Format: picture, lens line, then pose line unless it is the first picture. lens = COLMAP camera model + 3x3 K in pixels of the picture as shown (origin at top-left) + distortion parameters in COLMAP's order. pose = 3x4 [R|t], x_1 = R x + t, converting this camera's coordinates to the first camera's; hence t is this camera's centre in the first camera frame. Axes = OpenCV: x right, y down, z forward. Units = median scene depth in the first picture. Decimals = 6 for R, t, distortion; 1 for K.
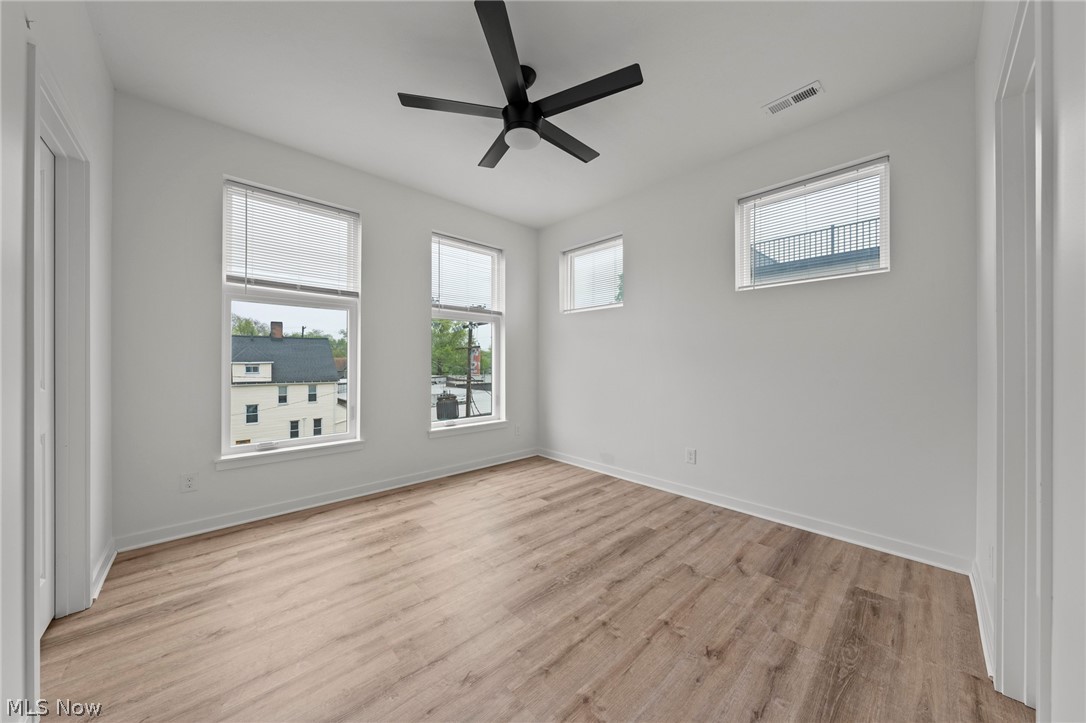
lens RADIAL K [[367.4, 0, 548.6], [0, 367.4, 360.3], [0, 0, 1]] dist [0.002835, 0.000103]
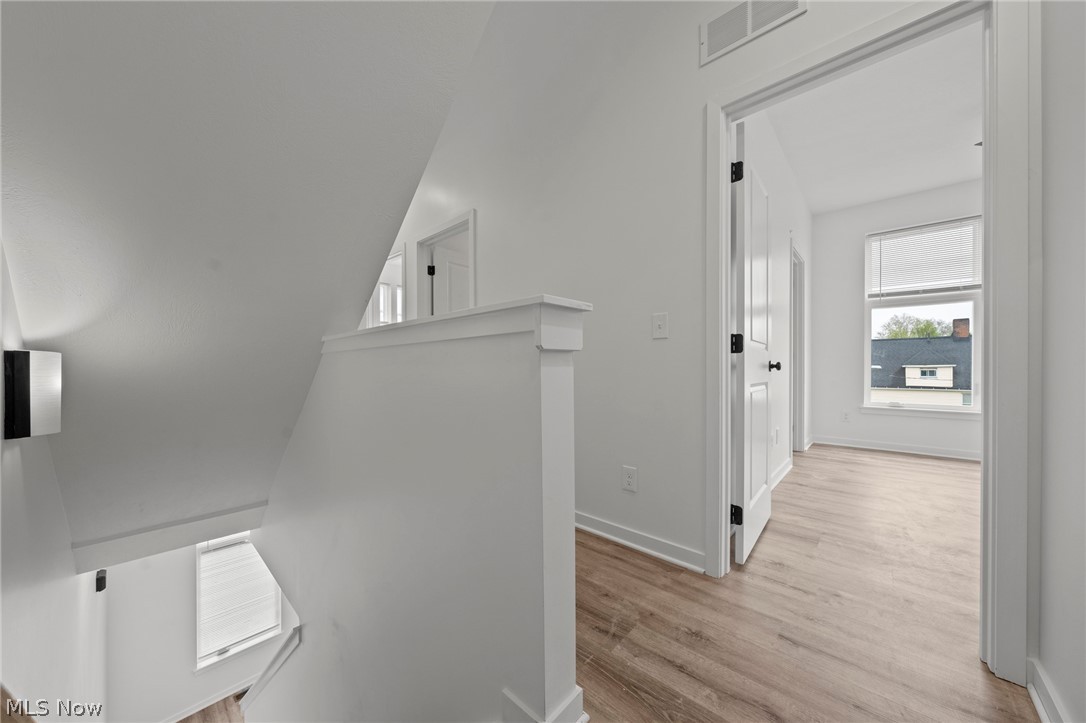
lens RADIAL K [[367.4, 0, 545.5], [0, 367.4, 369.0], [0, 0, 1]] dist [0.002835, 0.000103]
pose [[0.079641, 0.001980, -0.996822, 0.639953], [0.005091, 0.999984, 0.002393, 0.086570], [0.996811, -0.005265, 0.079630, -0.552529]]
